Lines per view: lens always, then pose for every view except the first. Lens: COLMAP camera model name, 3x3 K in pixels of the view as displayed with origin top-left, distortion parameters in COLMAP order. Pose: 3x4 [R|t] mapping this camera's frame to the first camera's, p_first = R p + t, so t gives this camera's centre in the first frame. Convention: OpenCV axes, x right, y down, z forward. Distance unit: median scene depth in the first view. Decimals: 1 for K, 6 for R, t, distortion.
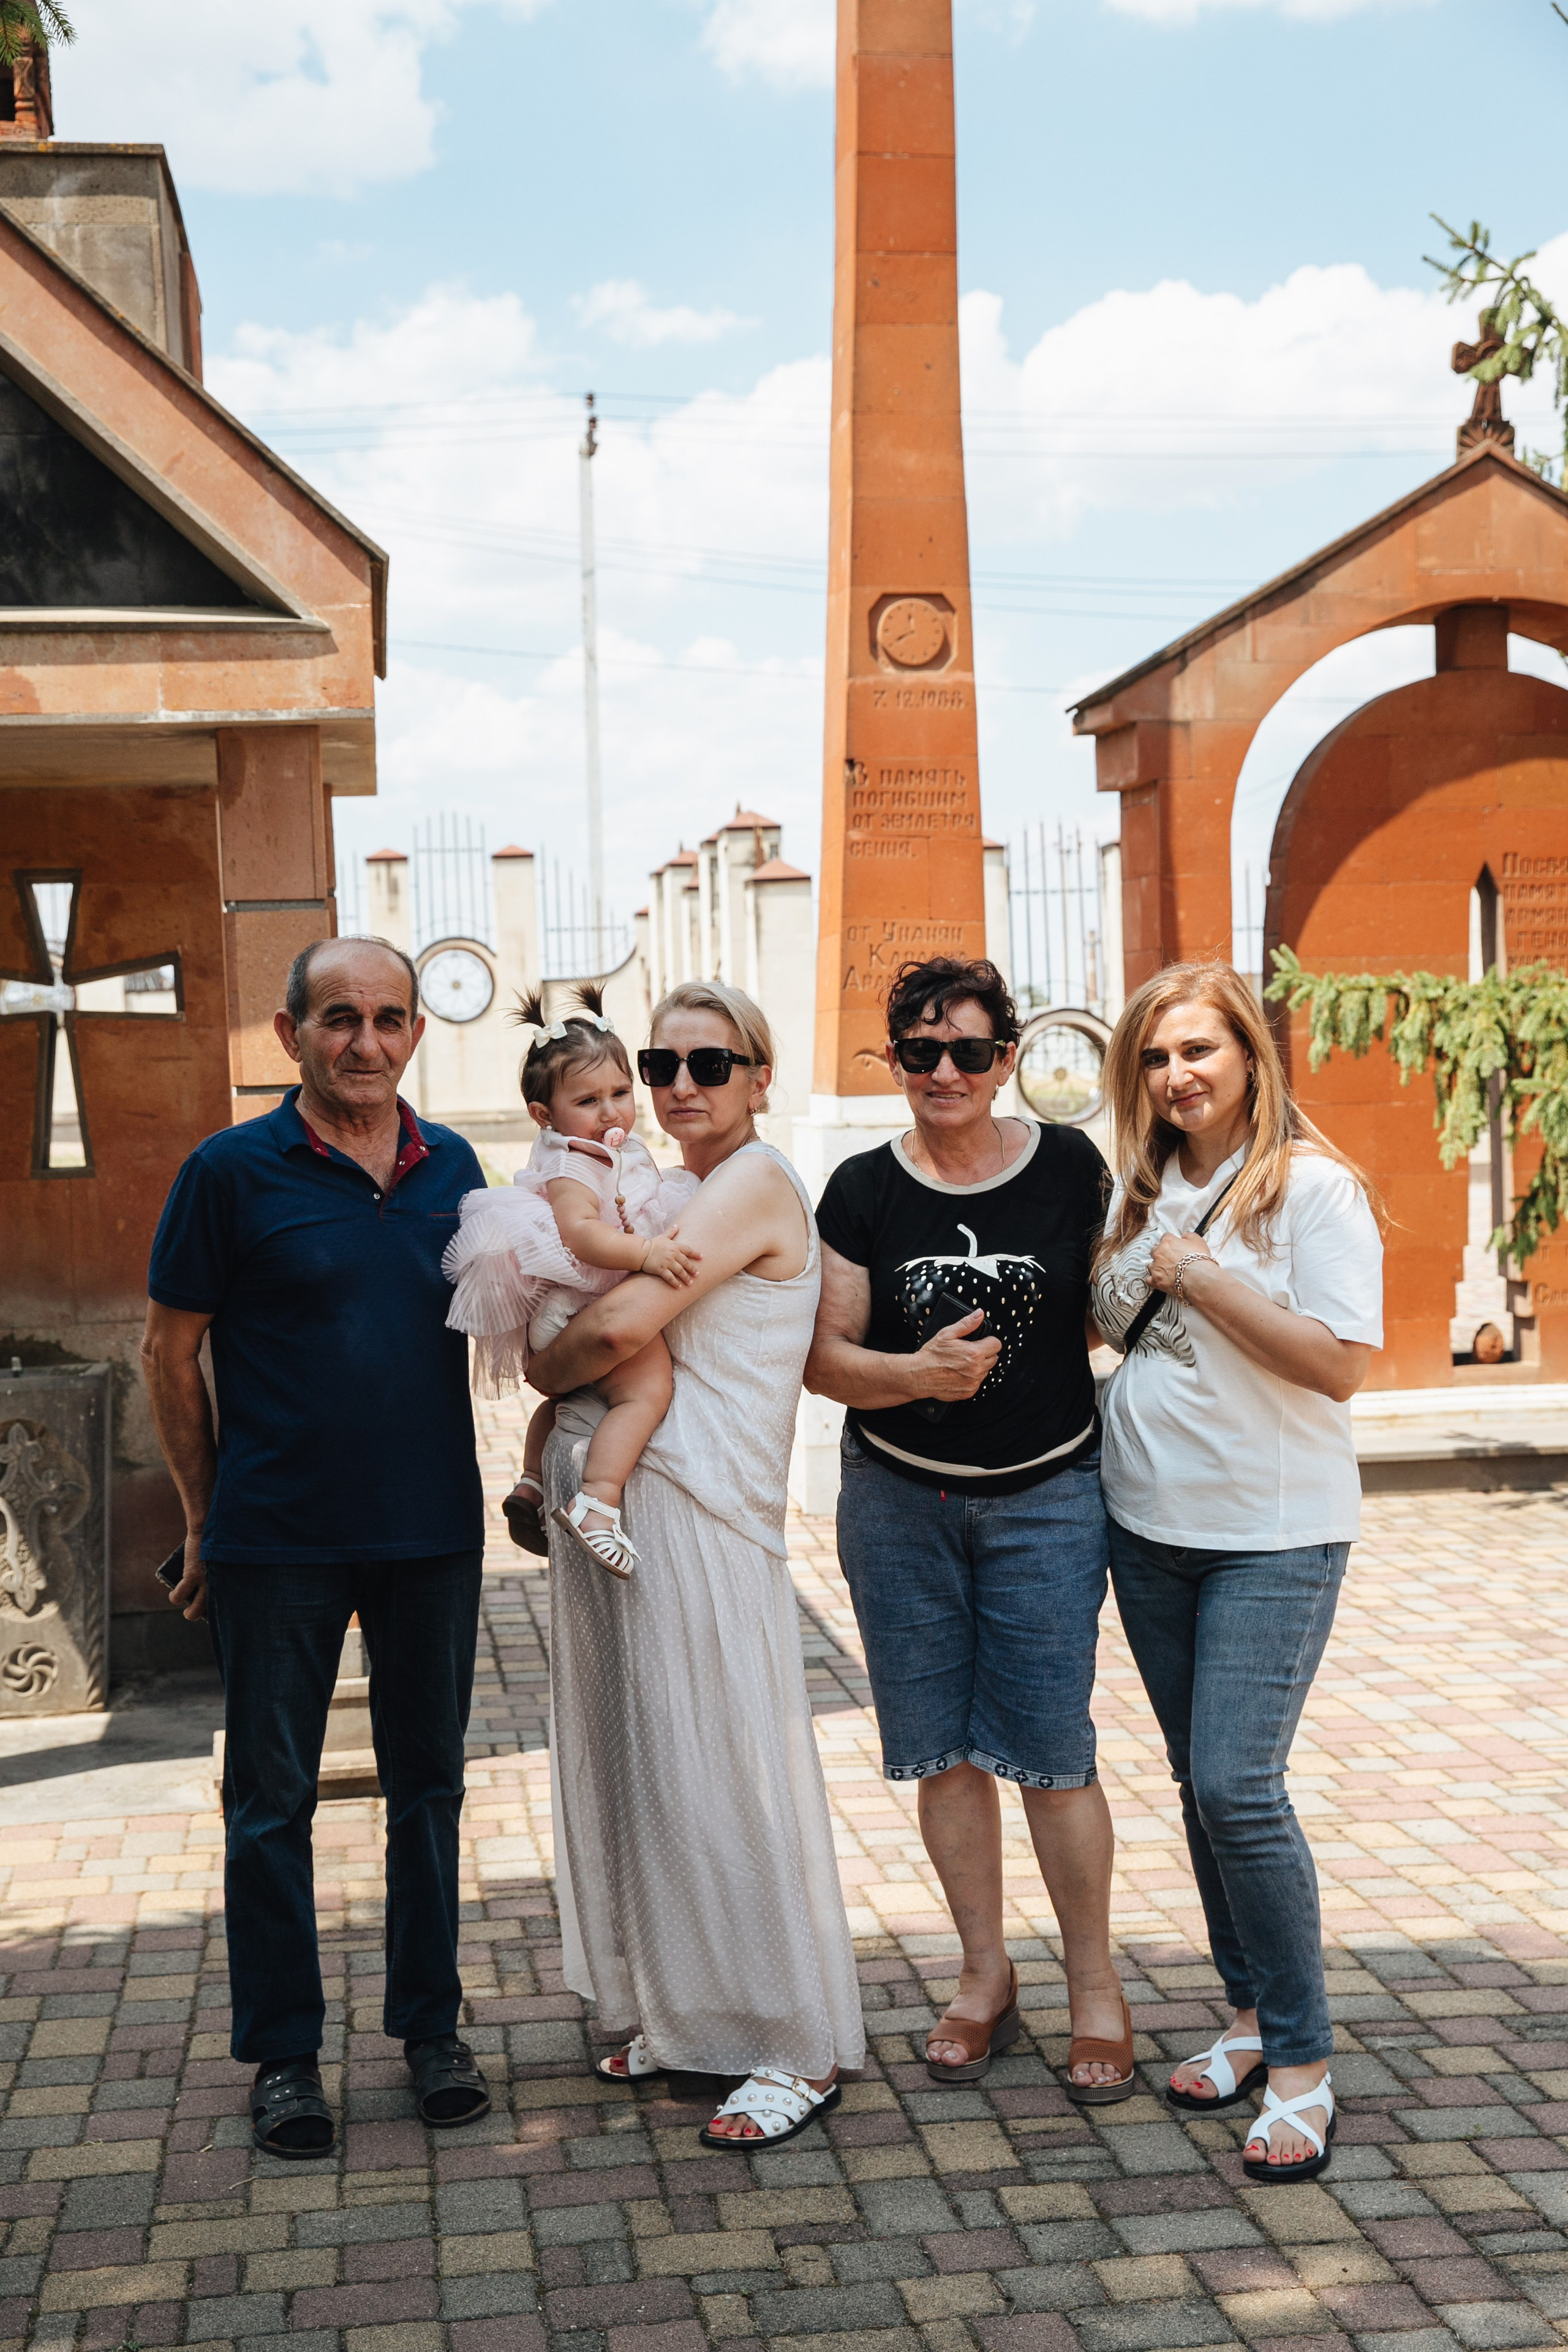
lens RADIAL K [[2889.7, 0, 784.0], [0, 2889.7, 1176.0], [0, 0, 1]] dist [0.001155, -0.023992]
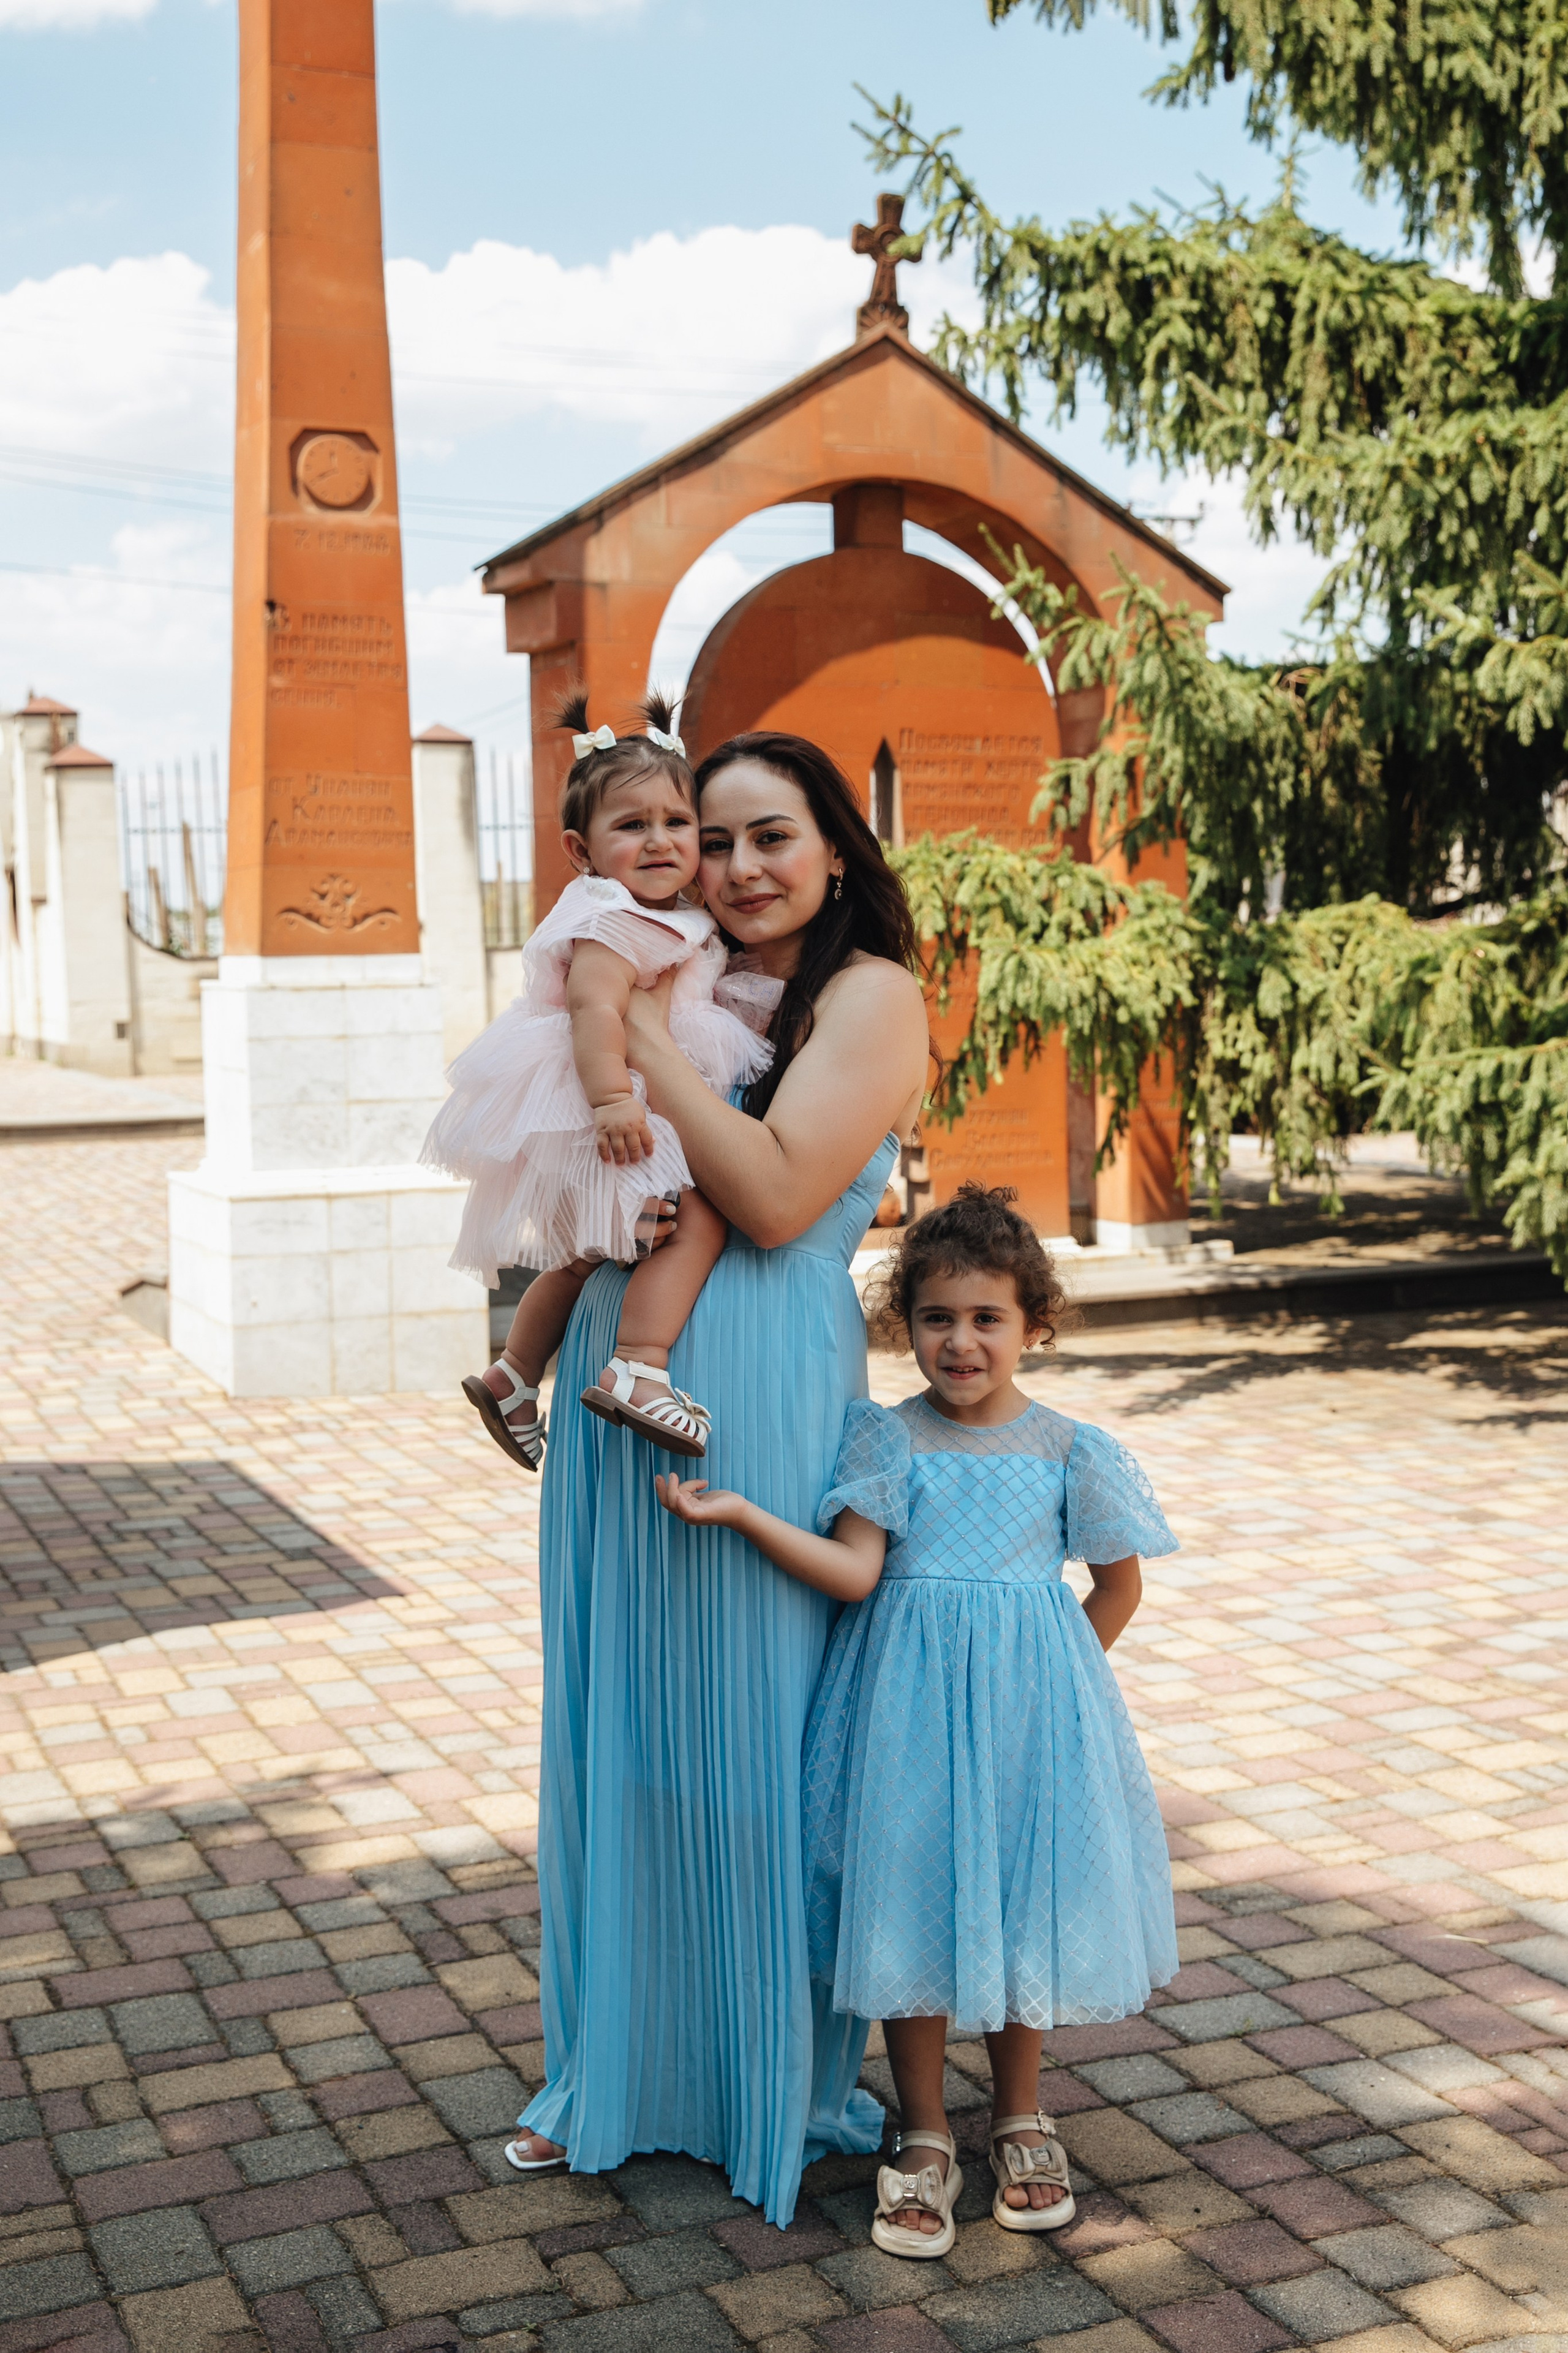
lens RADIAL K [[2661.4, 0, 784.0], [0, 2661.4, 1176.5], [0, 0, 1]] dist [-0.076004, 0.180616]
pose [[0.958276, -0.013758, 0.285514, -0.066335], [0.003421, 0.999321, 0.036673, 0.013008], [-0.285825, -0.034167, 0.957672, 0.114345]]
